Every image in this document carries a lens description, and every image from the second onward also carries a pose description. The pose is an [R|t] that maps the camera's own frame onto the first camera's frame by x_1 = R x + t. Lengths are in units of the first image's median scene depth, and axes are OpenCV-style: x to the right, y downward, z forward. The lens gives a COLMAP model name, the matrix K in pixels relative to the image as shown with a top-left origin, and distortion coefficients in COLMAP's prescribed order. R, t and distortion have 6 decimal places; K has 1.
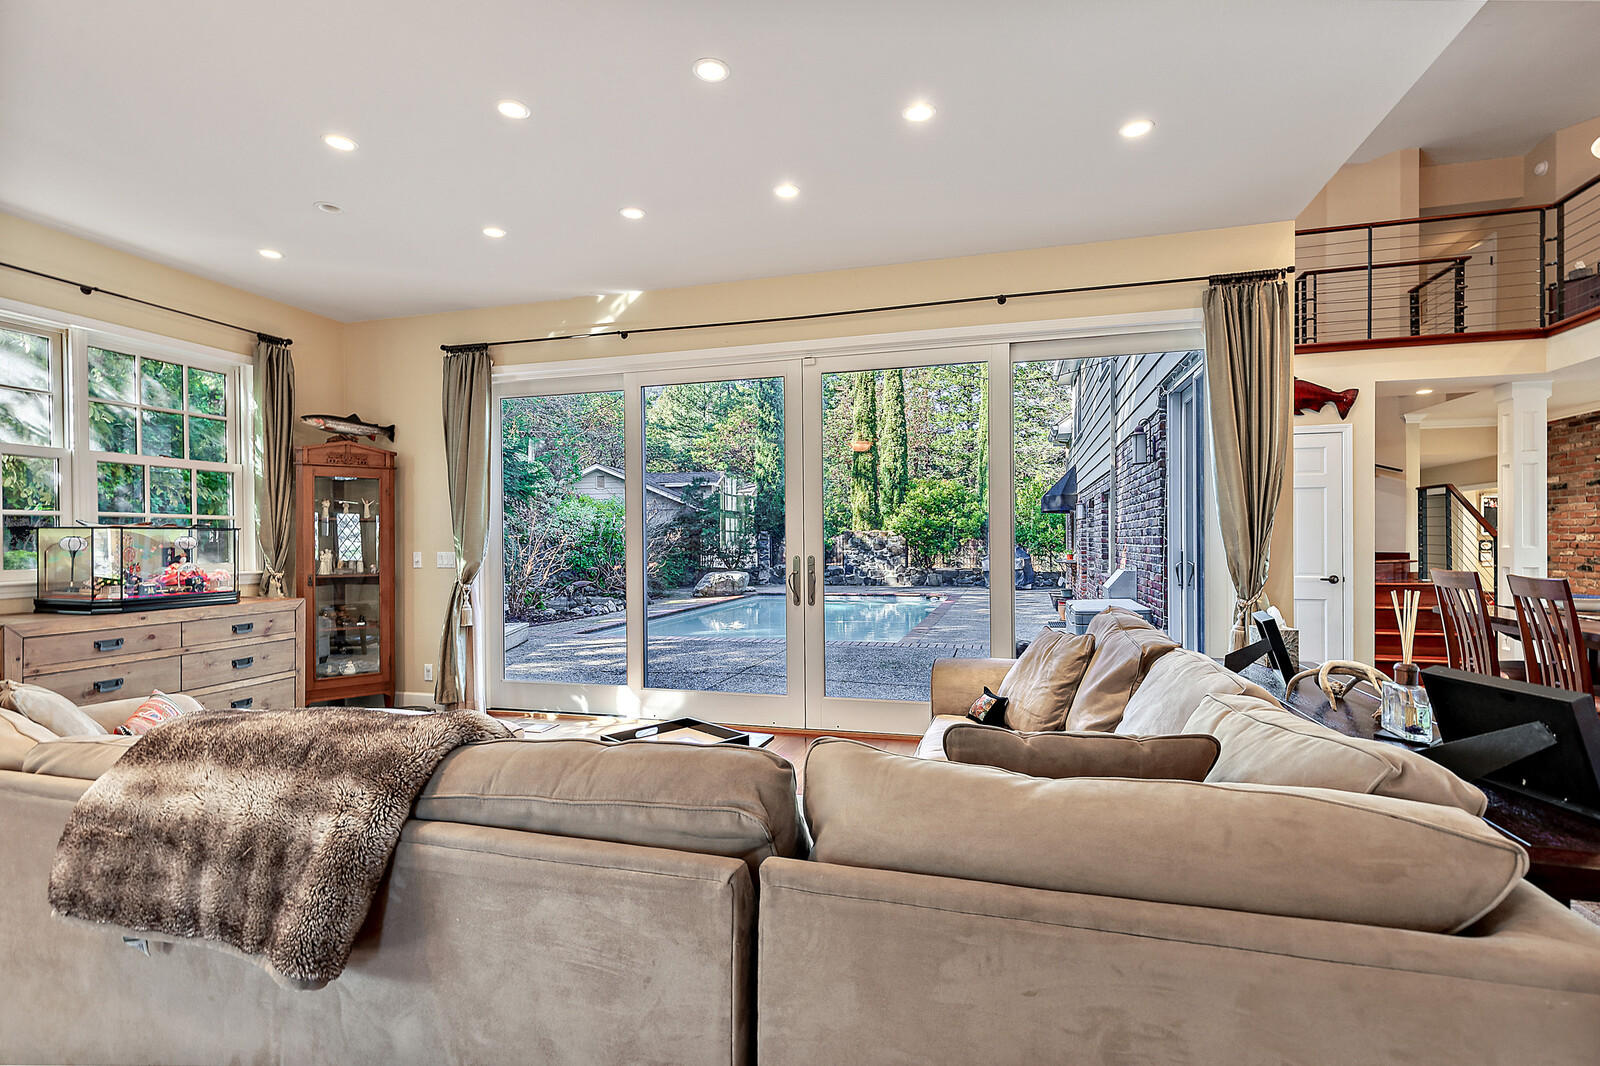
lens RADIAL K [[739.7, 0, 836.2], [0, 739.7, 541.7], [0, 0, 1]] dist [0.001106, 0.000708]
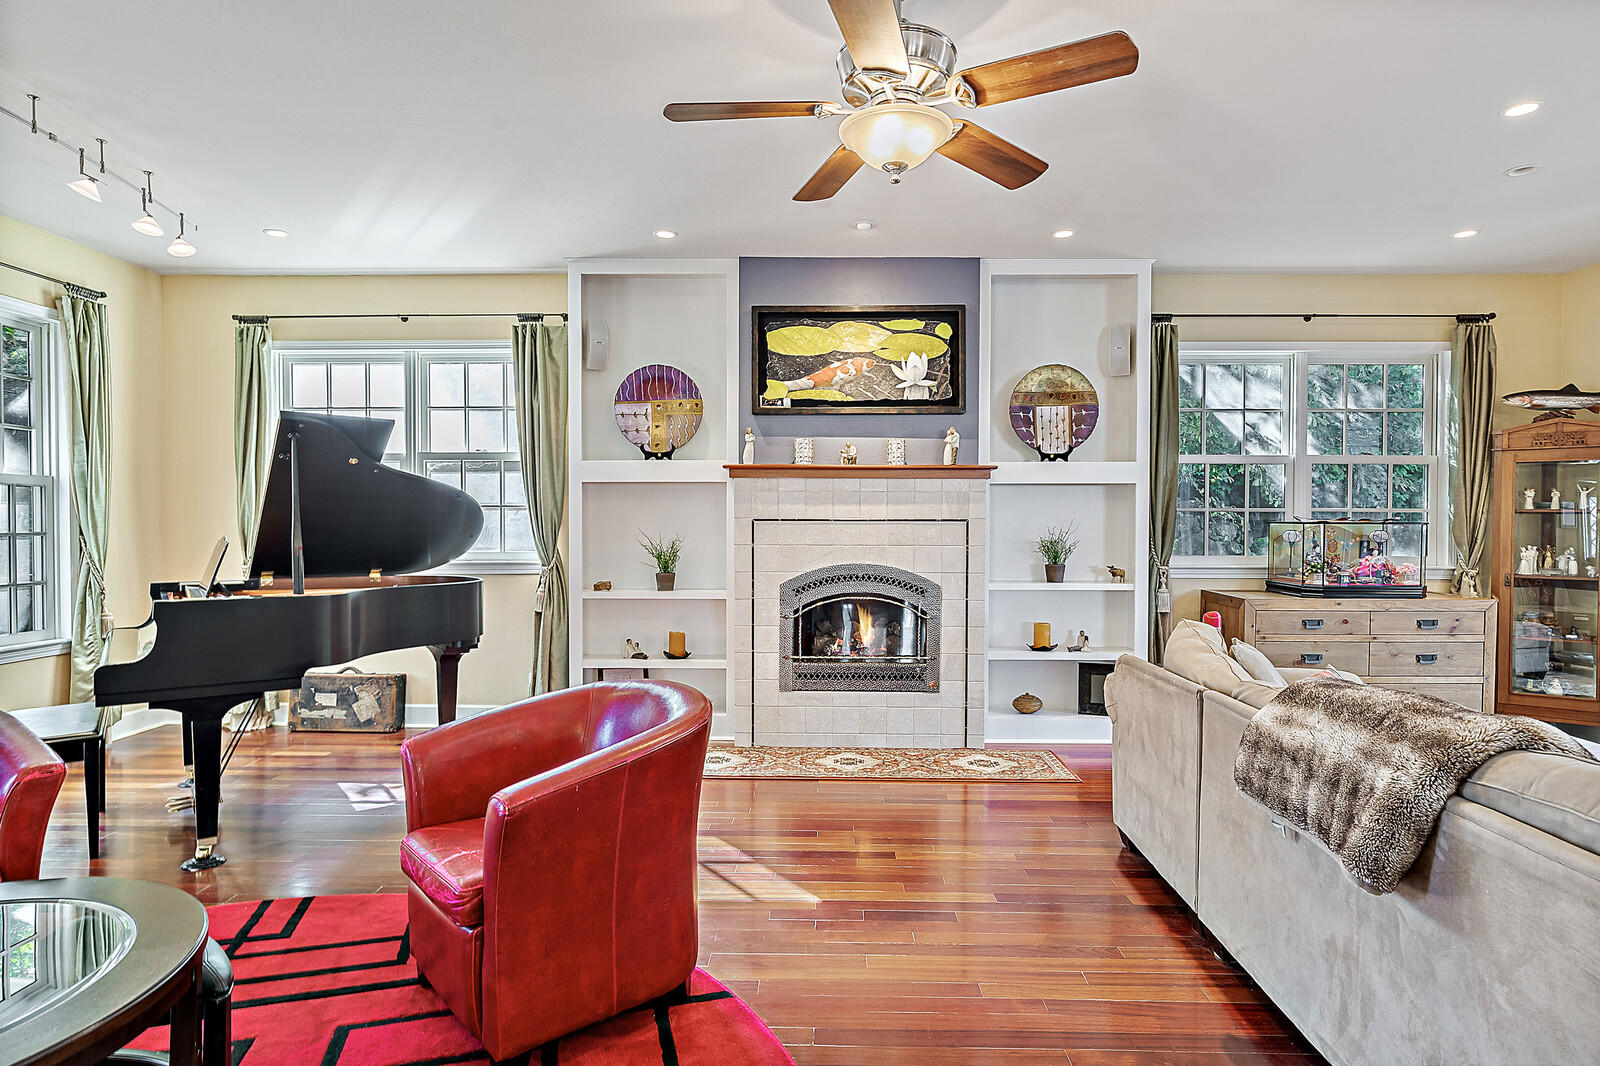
lens RADIAL K [[873.0, 0, 796.7], [0, 873.0, 538.3], [0, 0, 1]] dist [0.008147, 0.003462]
pose [[0.229714, 0.021575, -0.973019, 0.167816], [-0.009700, 0.999755, 0.019878, -0.014846], [0.973210, 0.004872, 0.229867, -0.105581]]
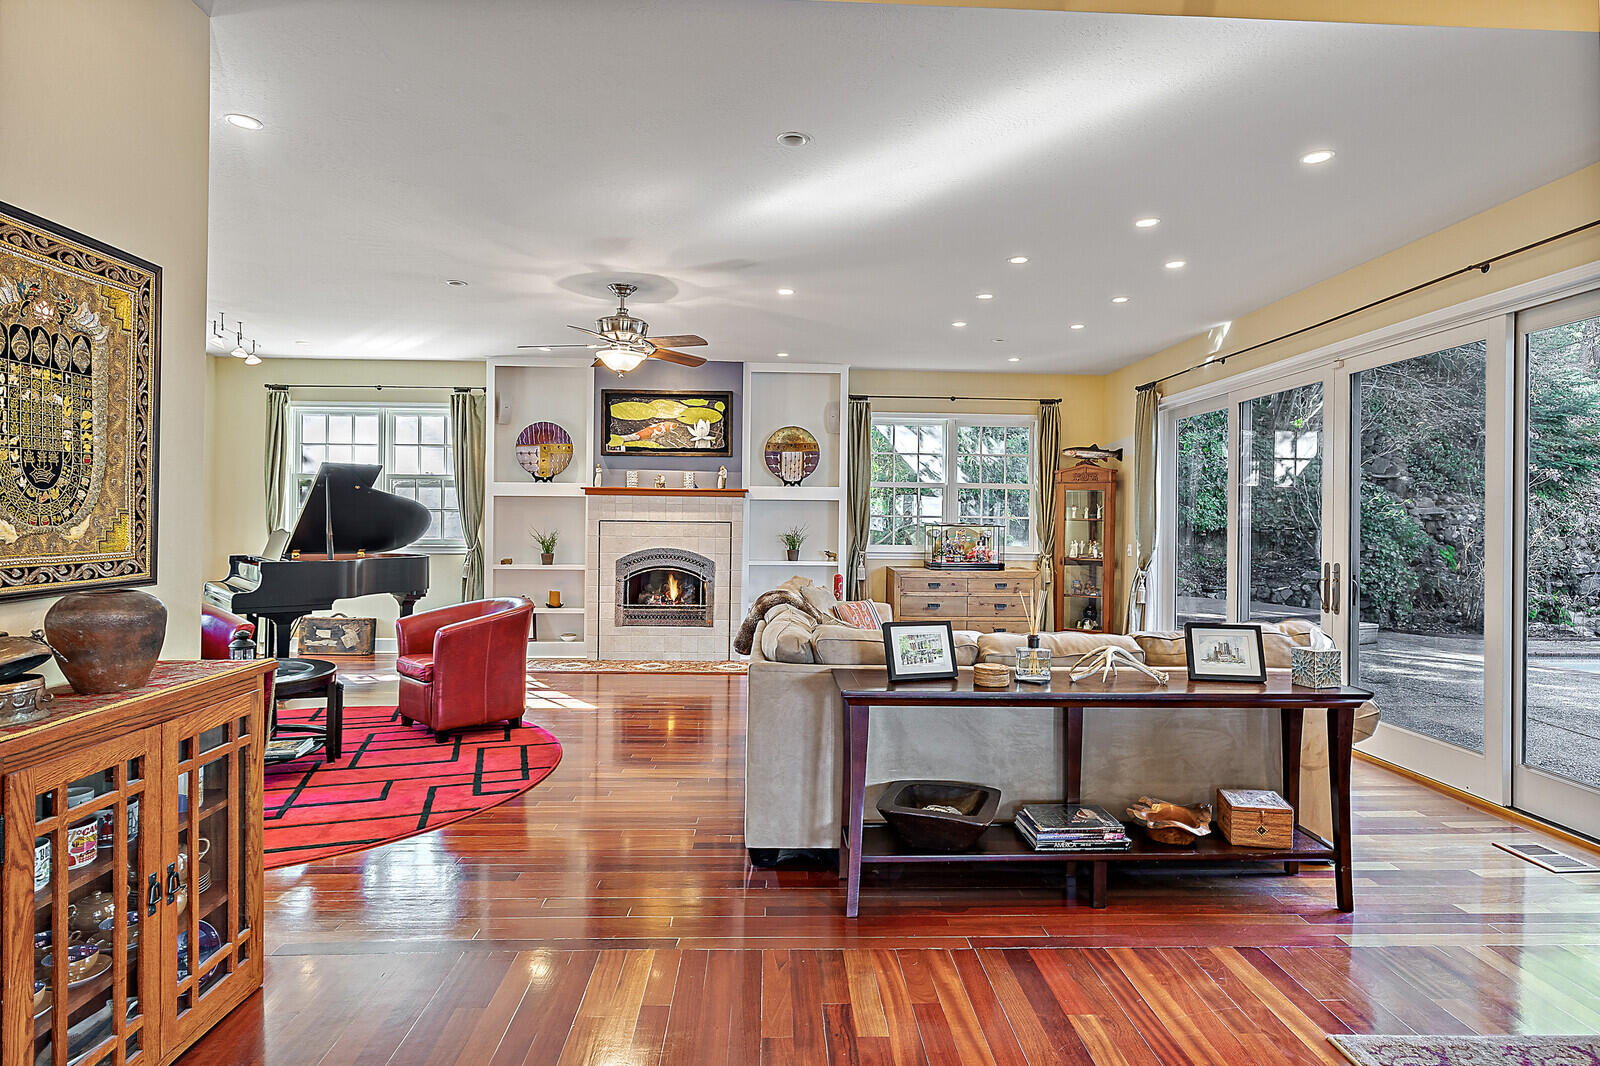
lens RADIAL K [[873.0, 0, 798.1], [0, 873.0, 516.2], [0, 0, 1]] dist [0.008147, 0.003462]
pose [[0.289980, 0.008092, -0.956998, 1.115517], [-0.019236, 0.999812, 0.002625, -0.043364], [0.956839, 0.017647, 0.290081, -0.019251]]
